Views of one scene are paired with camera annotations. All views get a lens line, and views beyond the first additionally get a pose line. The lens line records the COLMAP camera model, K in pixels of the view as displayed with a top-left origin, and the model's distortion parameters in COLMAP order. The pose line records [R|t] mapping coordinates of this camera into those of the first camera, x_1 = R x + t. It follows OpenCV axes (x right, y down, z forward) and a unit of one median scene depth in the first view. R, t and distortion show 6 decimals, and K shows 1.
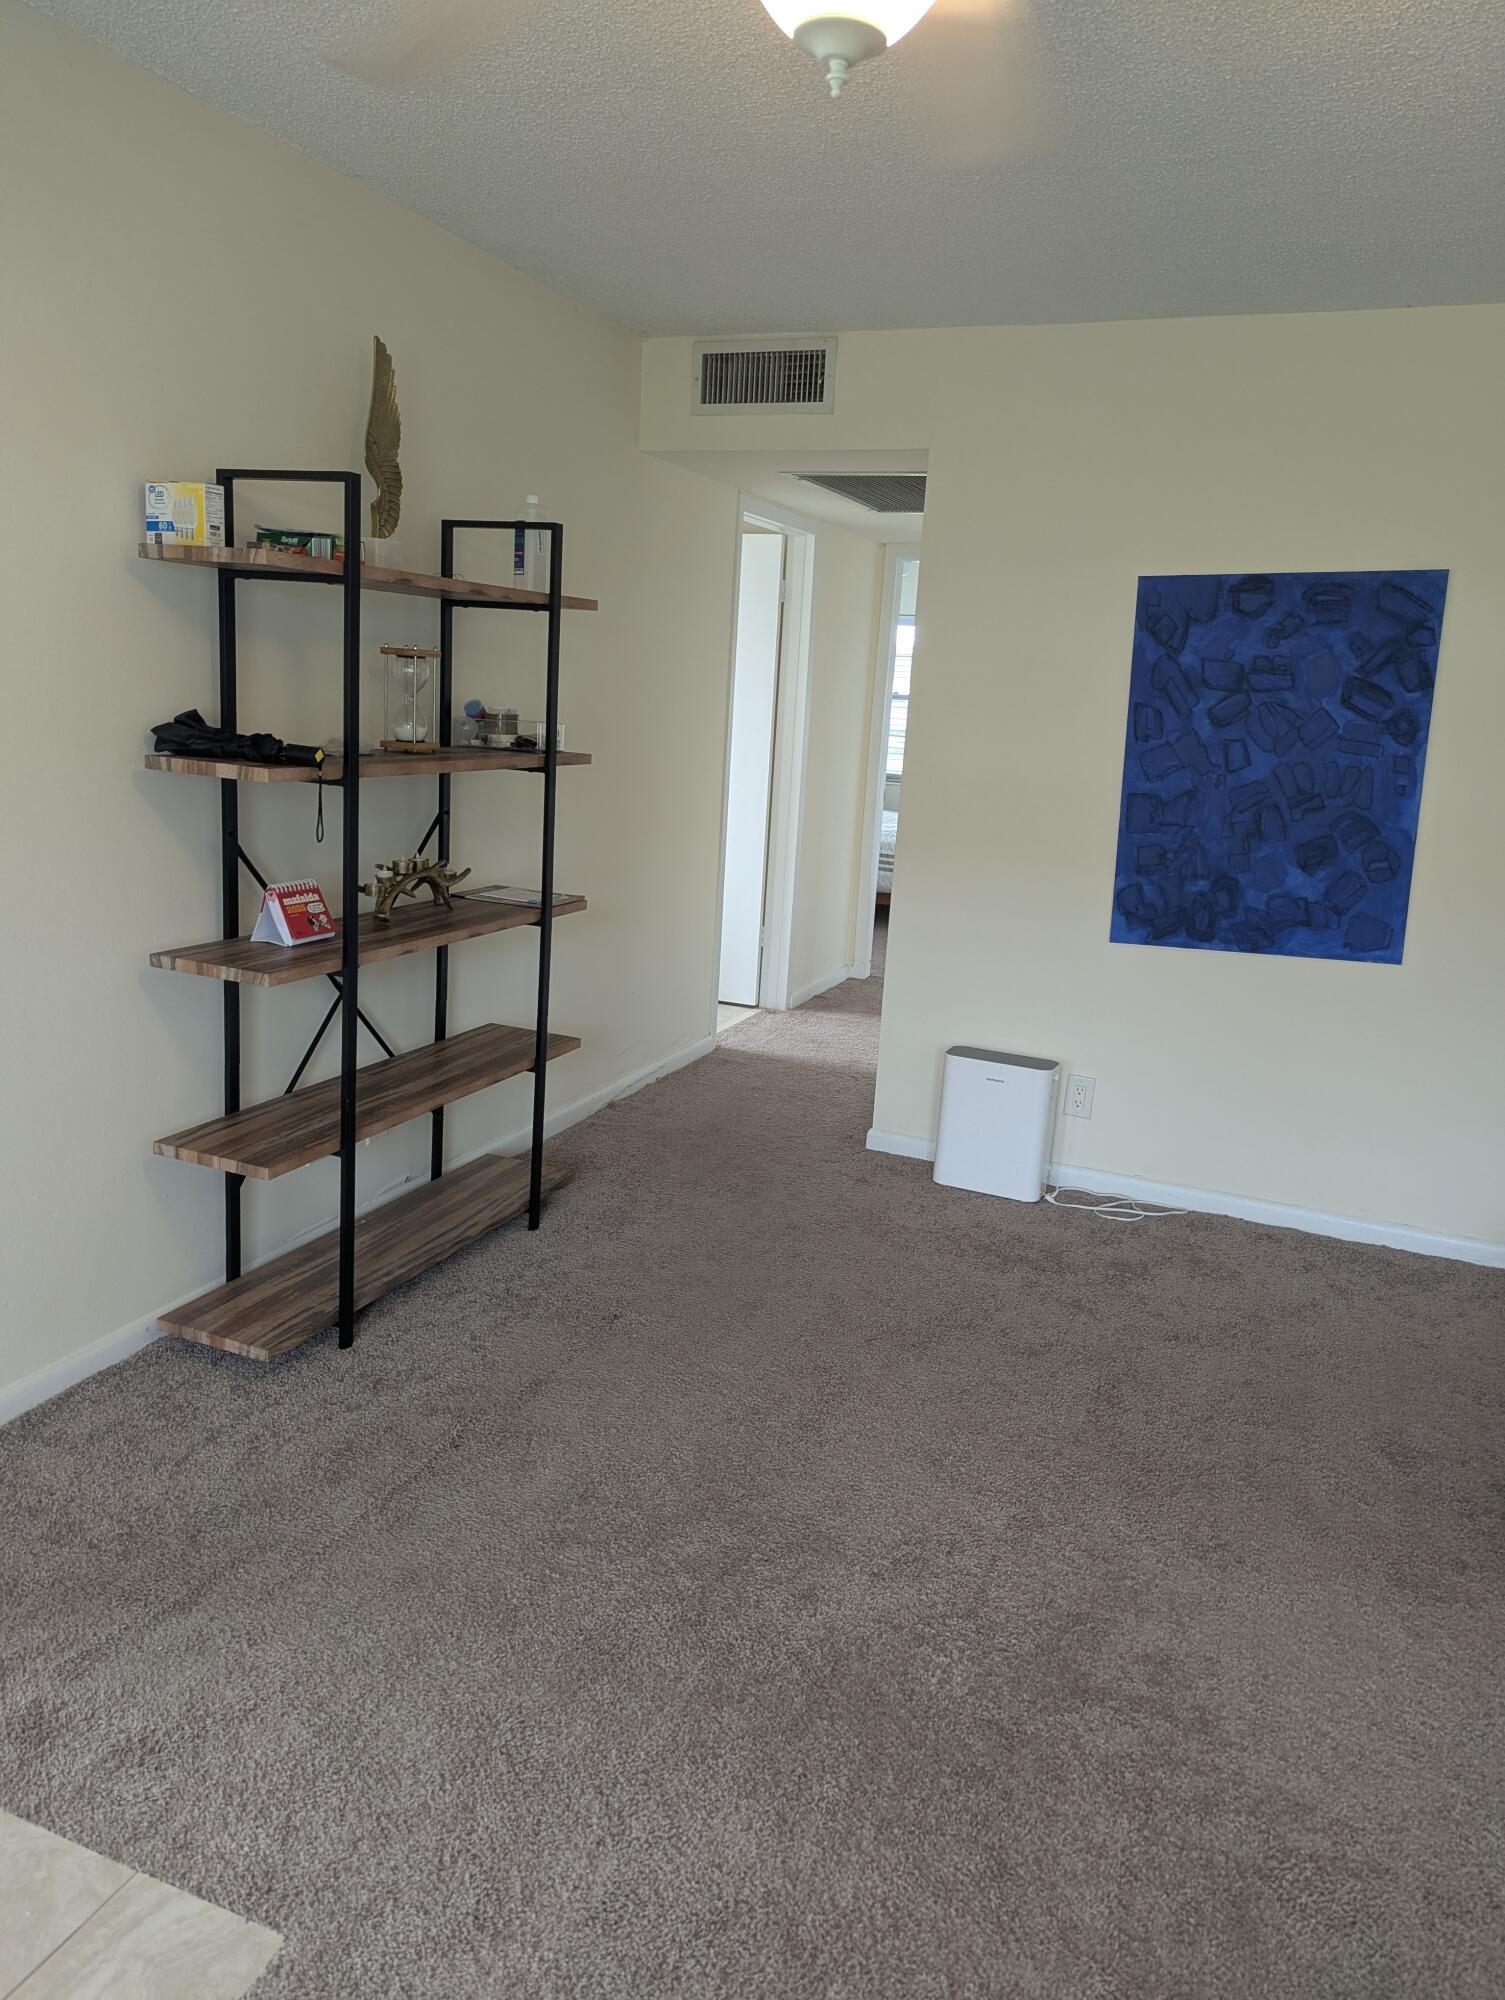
lens RADIAL K [[1413.9, 0, 761.7], [0, 1413.9, 1001.9], [0, 0, 1]] dist [0.072145, -0.079365]
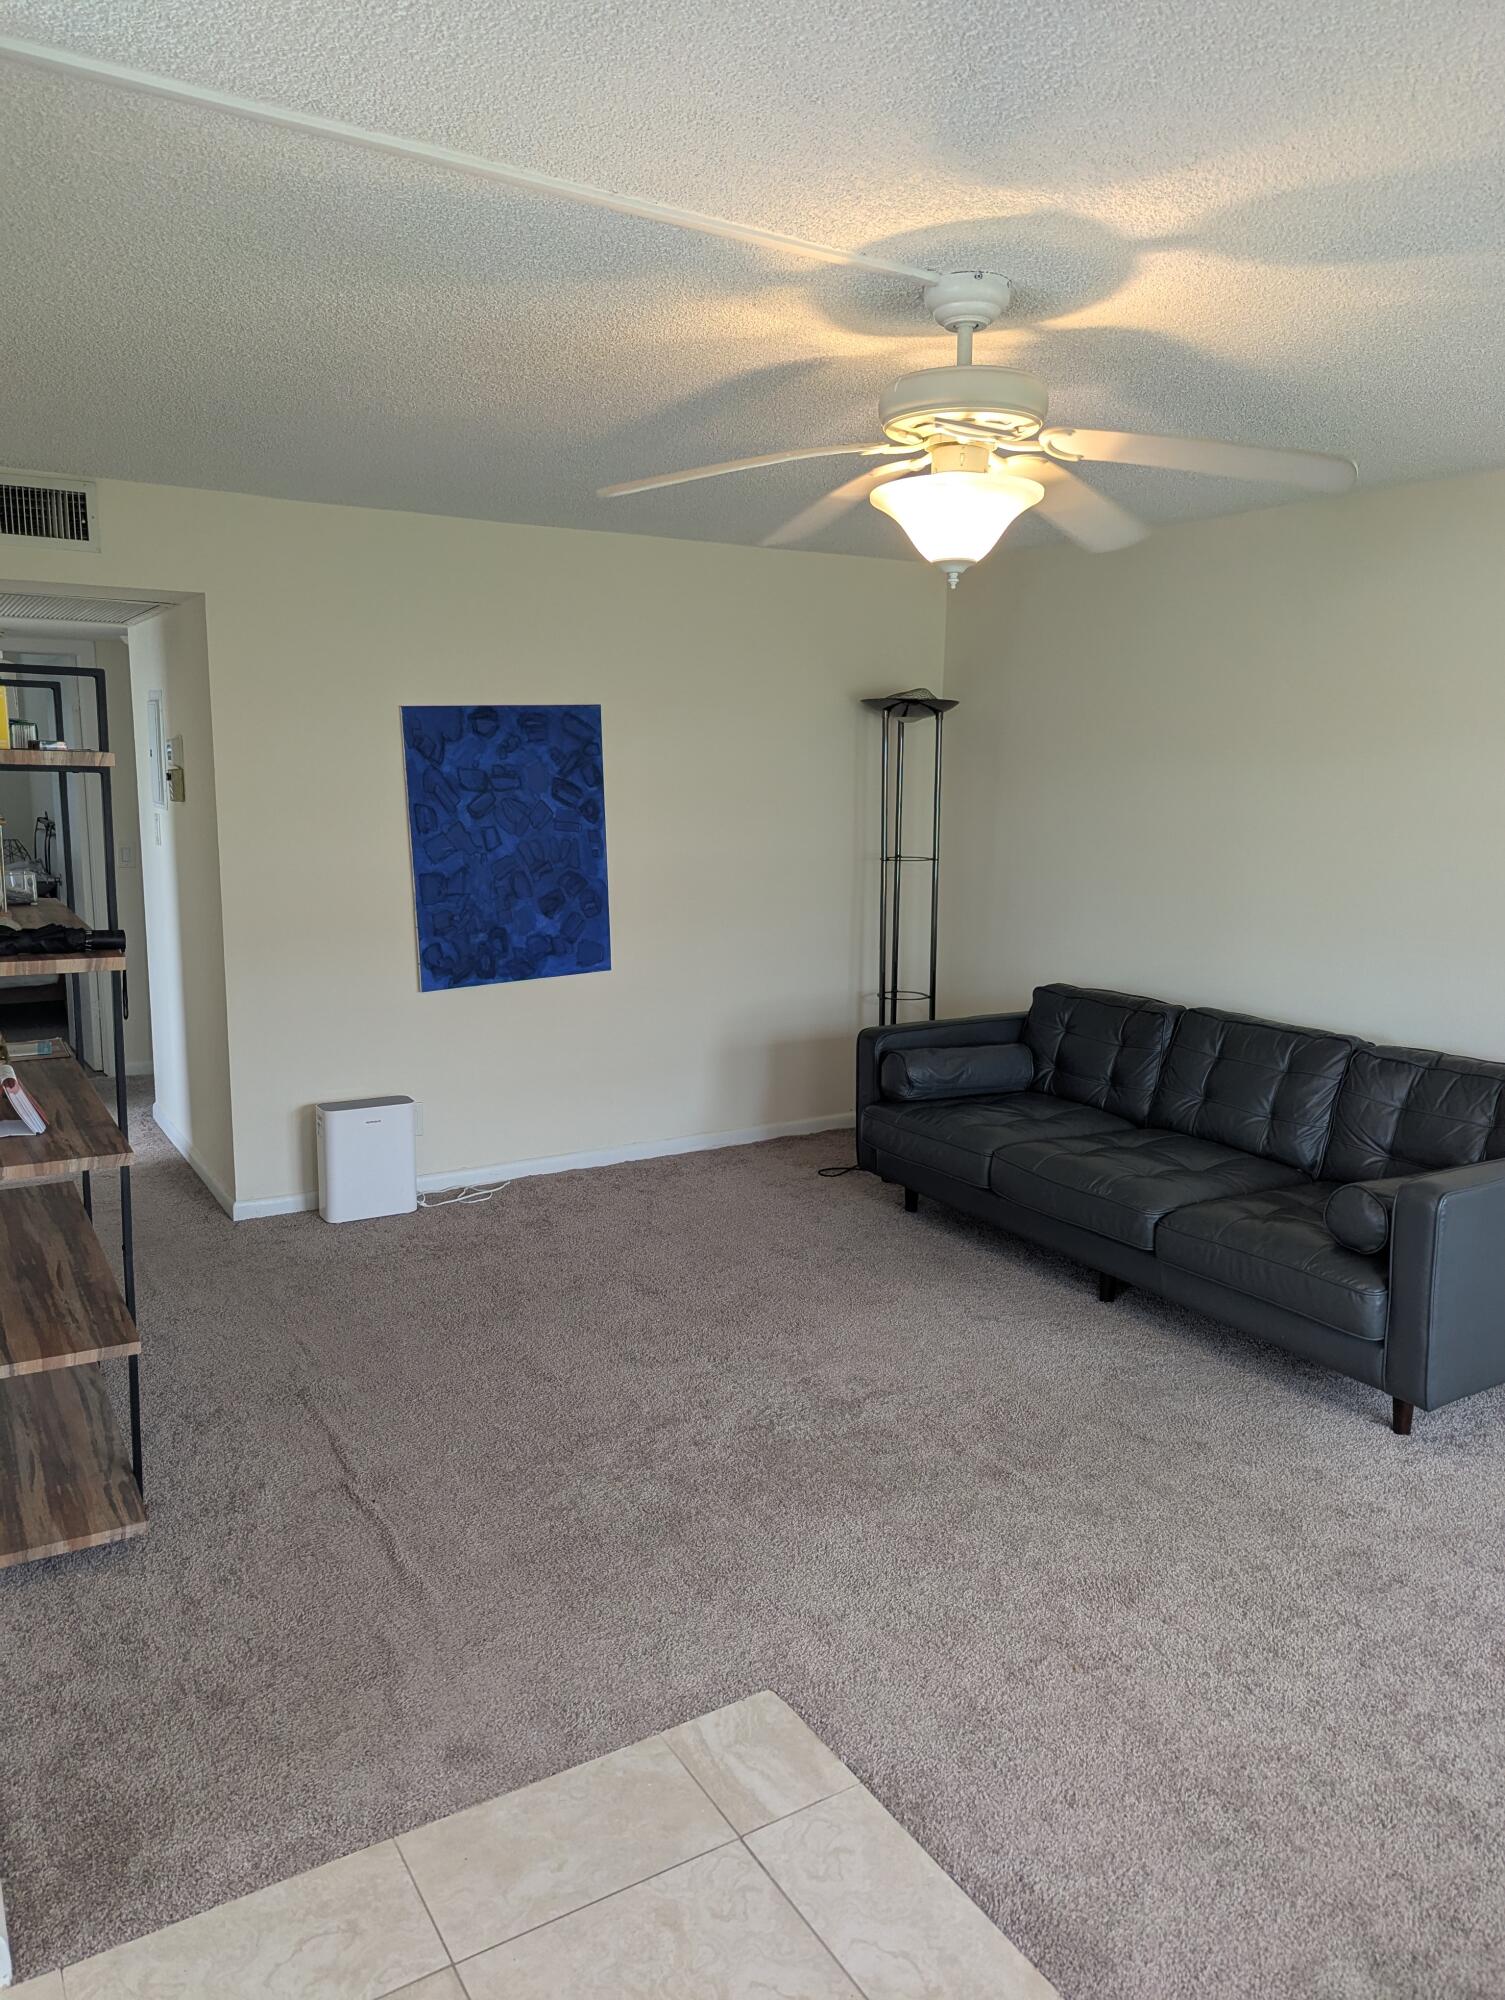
lens RADIAL K [[1409.0, 0, 756.3], [0, 1409.0, 1029.7], [0, 0, 1]] dist [0.058333, -0.085084]
pose [[0.586016, -0.202287, 0.784644, -0.609538], [0.195247, 0.975057, 0.105555, -0.089648], [-0.786425, 0.091342, 0.610895, 0.005474]]
